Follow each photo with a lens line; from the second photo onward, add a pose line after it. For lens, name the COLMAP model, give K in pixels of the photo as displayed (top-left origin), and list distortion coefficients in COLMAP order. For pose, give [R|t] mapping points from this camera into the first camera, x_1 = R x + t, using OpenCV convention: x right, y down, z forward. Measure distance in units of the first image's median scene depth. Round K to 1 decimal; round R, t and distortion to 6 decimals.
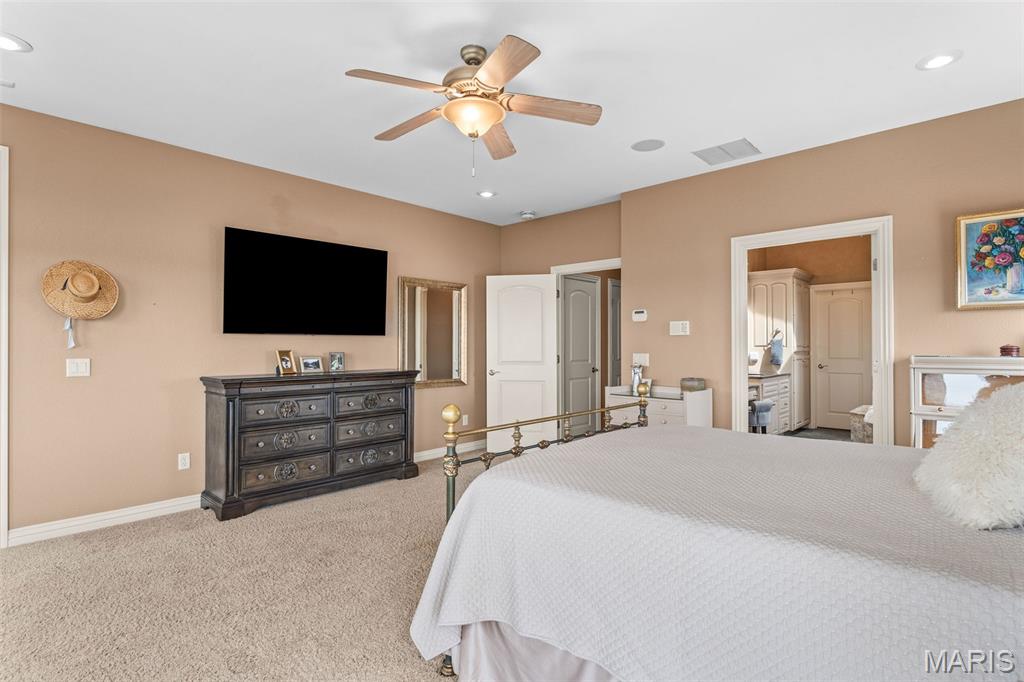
lens RADIAL K [[511.2, 0, 510.1], [0, 511.2, 341.4], [0, 0, 1]] dist [0.003081, 0.000171]
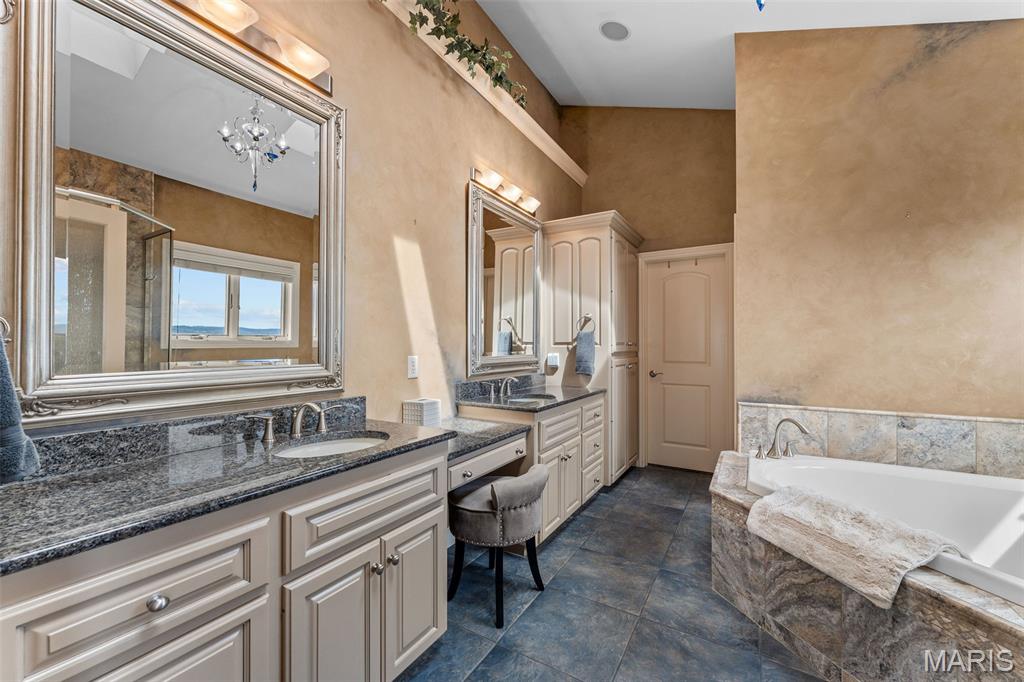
lens RADIAL K [[403.6, 0, 513.7], [0, 403.6, 343.3], [0, 0, 1]] dist [0.001872, 0.000135]
pose [[0.977843, 0.002657, 0.209321, 0.340292], [-0.002454, 0.999996, -0.001231, 0.009949], [-0.209323, 0.000690, 0.977846, 0.558173]]
